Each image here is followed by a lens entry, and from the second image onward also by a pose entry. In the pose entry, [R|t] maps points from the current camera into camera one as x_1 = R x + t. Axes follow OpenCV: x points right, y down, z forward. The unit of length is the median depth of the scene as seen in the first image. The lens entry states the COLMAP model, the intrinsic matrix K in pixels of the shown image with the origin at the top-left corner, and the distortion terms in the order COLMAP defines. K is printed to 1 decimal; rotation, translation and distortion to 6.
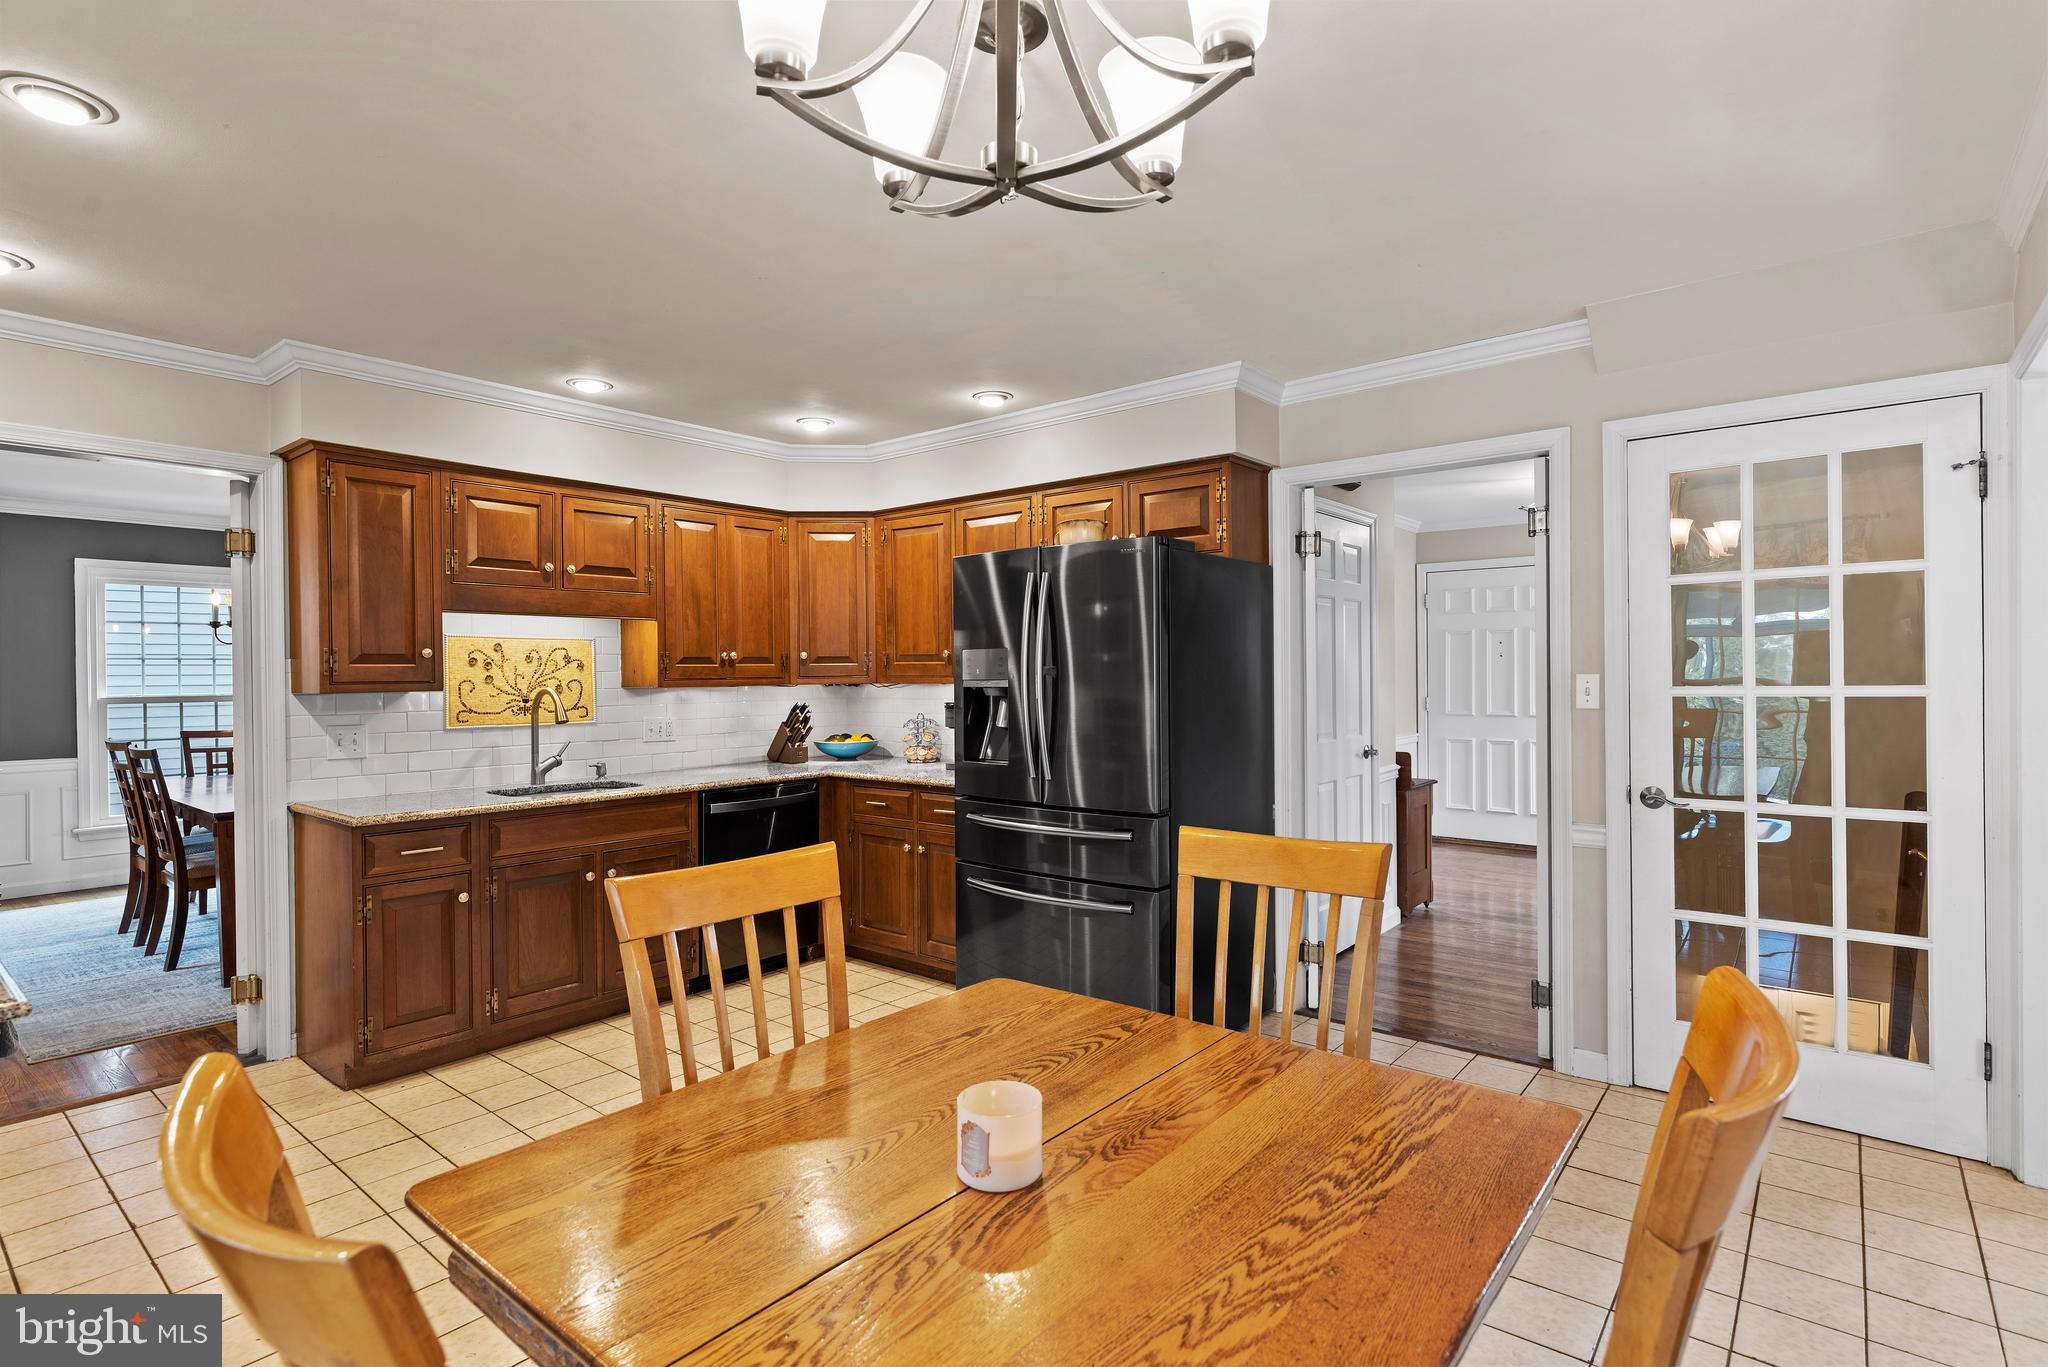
lens RADIAL K [[990.1, 0, 1048.4], [0, 990.1, 679.9], [0, 0, 1]] dist [0.000745, 0.000554]
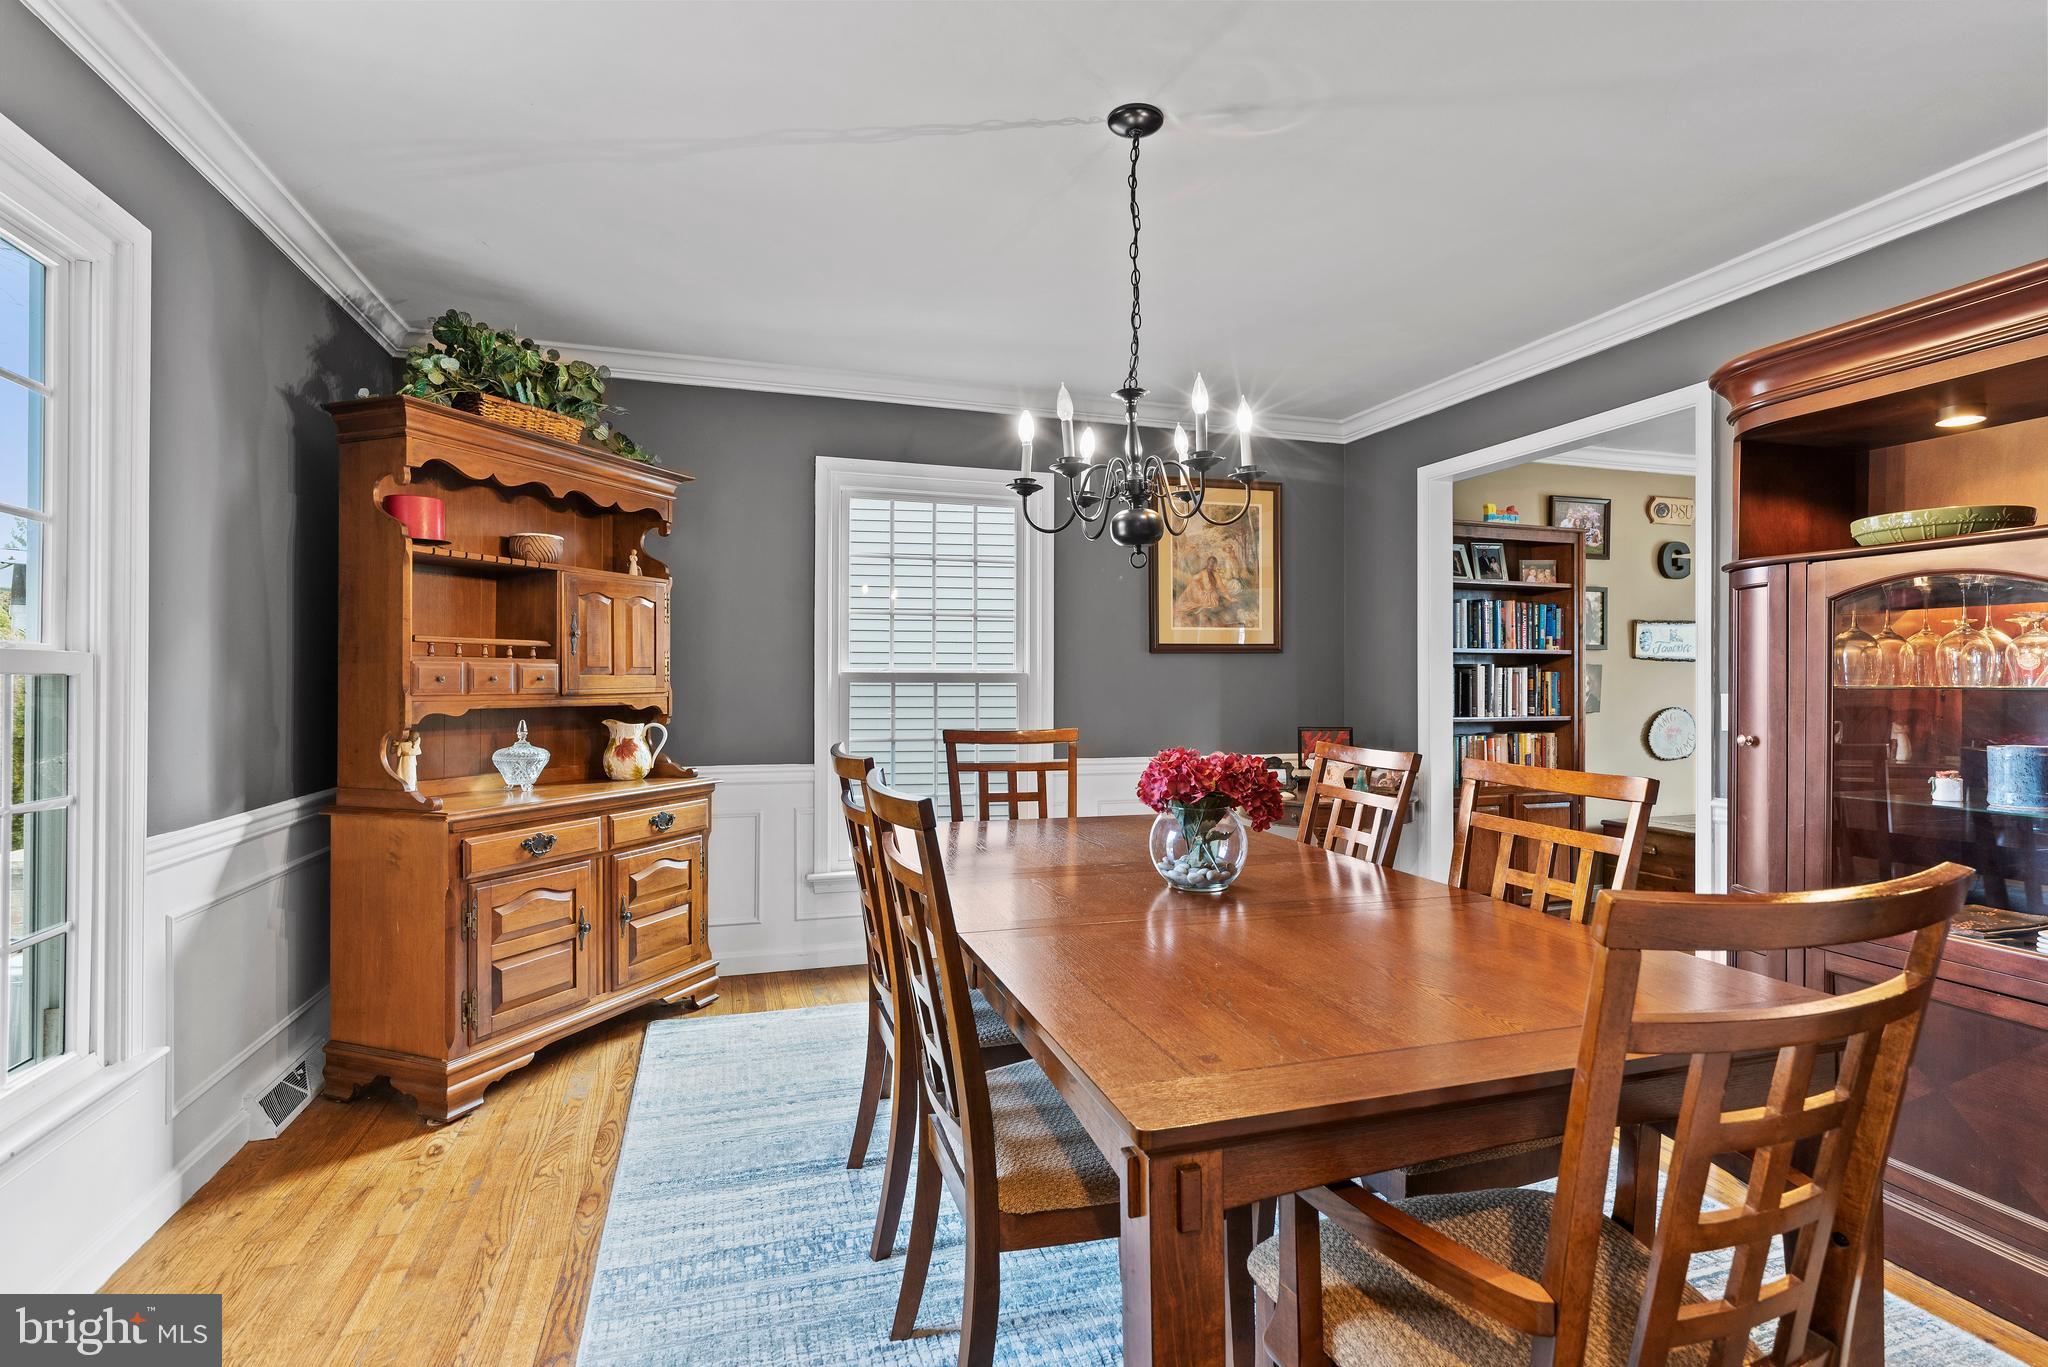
lens RADIAL K [[990.1, 0, 1048.4], [0, 990.1, 679.9], [0, 0, 1]] dist [0.000745, 0.000554]
pose [[0.838228, 0.012876, -0.545168, -0.779518], [-0.015152, 0.999885, 0.000319, 0.033526], [0.545109, 0.007993, 0.838327, 0.843668]]
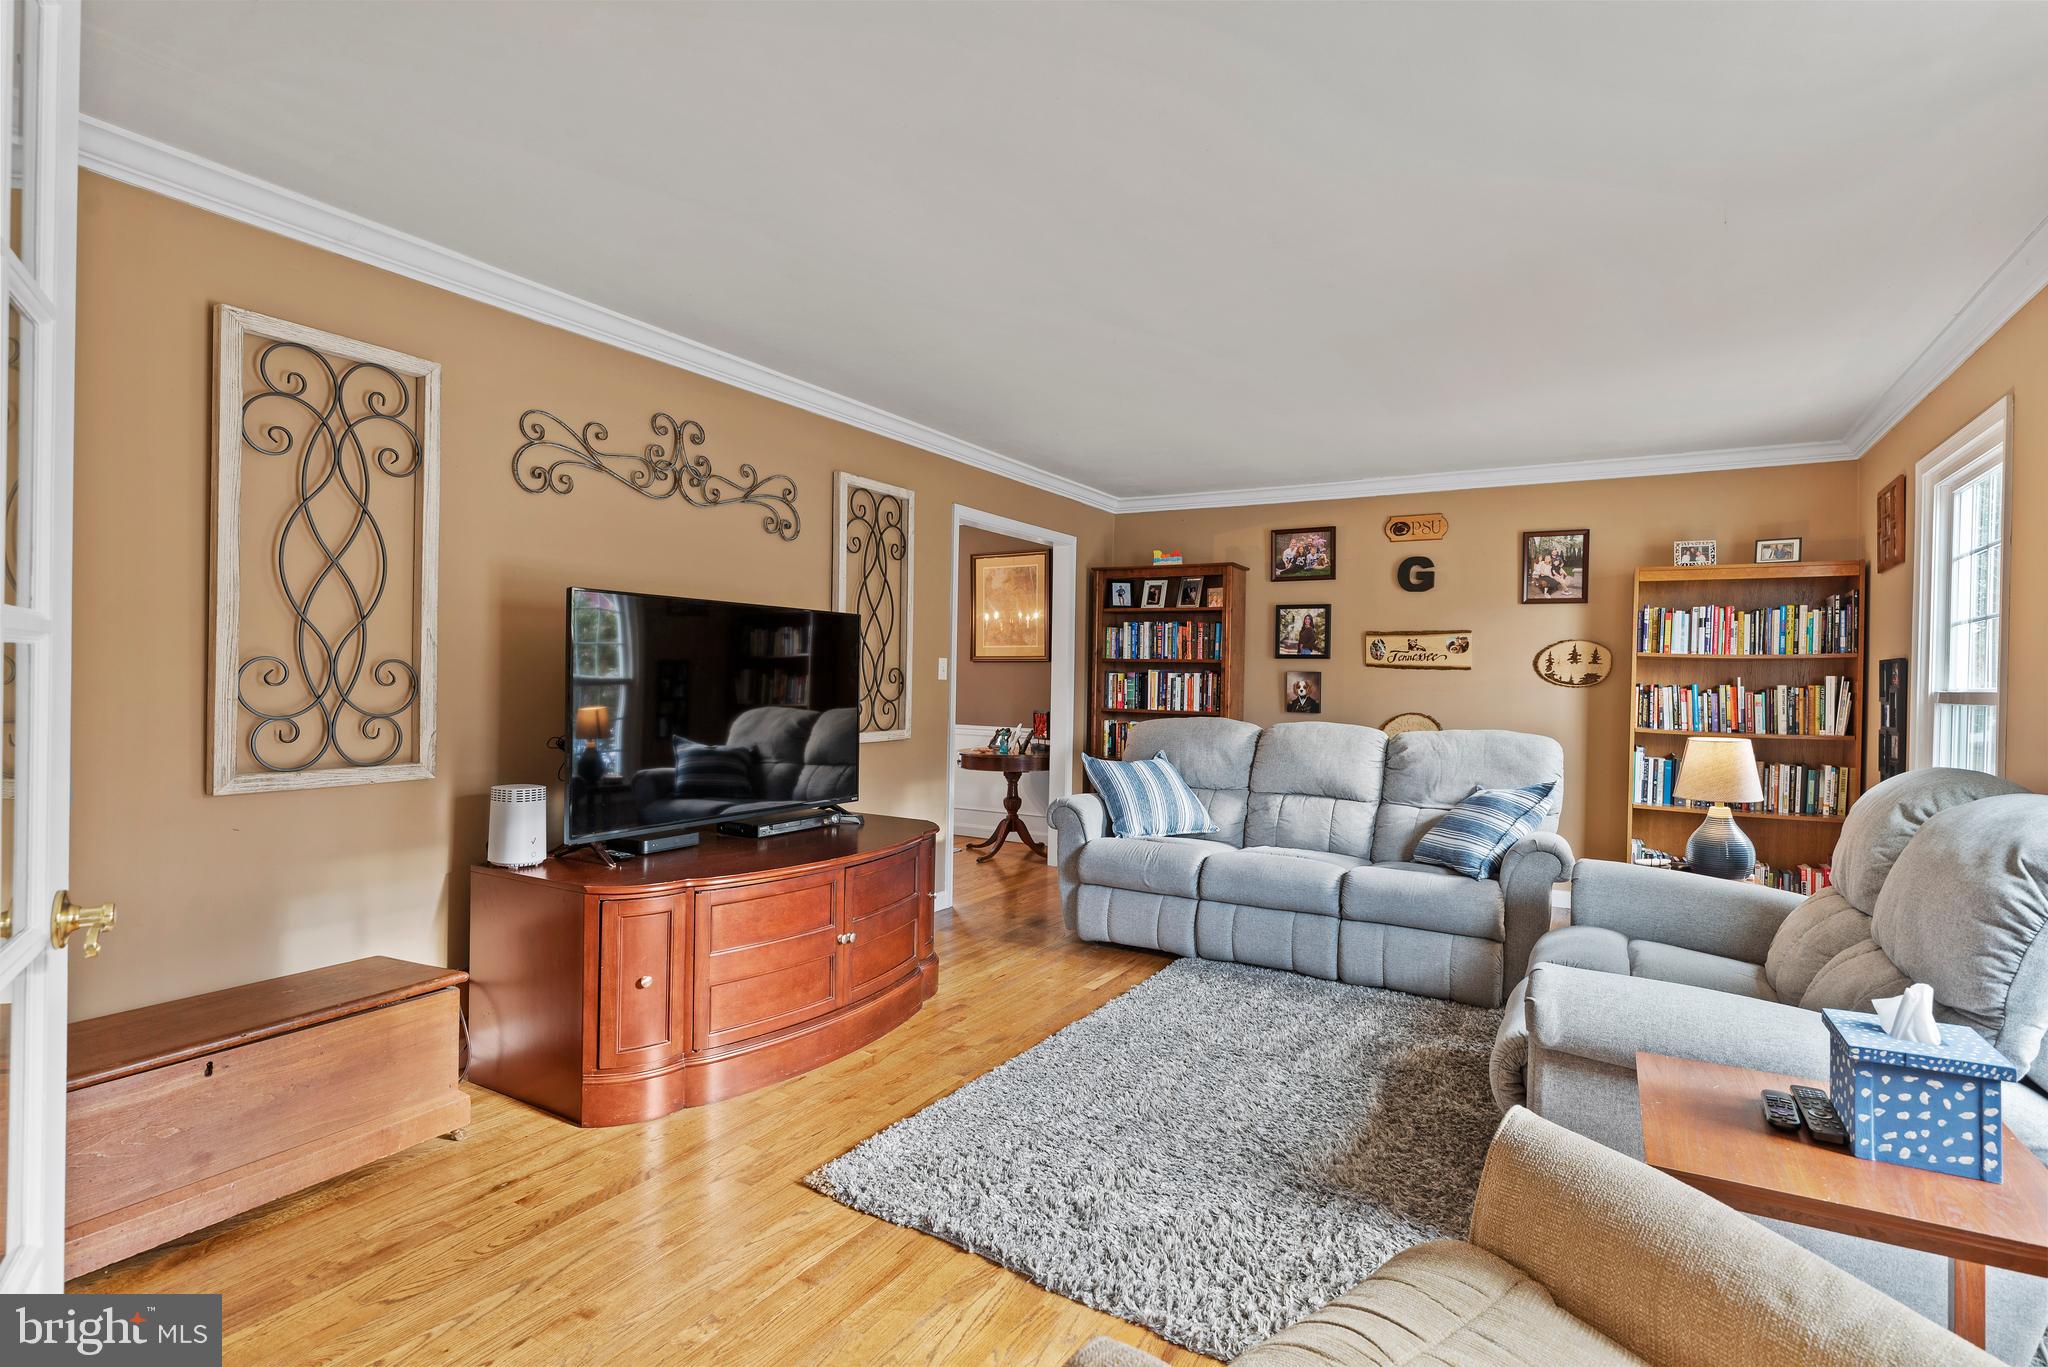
lens RADIAL K [[990.1, 0, 1048.4], [0, 990.1, 679.9], [0, 0, 1]] dist [0.000745, 0.000554]
pose [[0.153245, 0.015533, -0.988066, 0.544647], [-0.026554, 0.999580, 0.011595, 0.011934], [0.987831, 0.024460, 0.153593, 1.679874]]
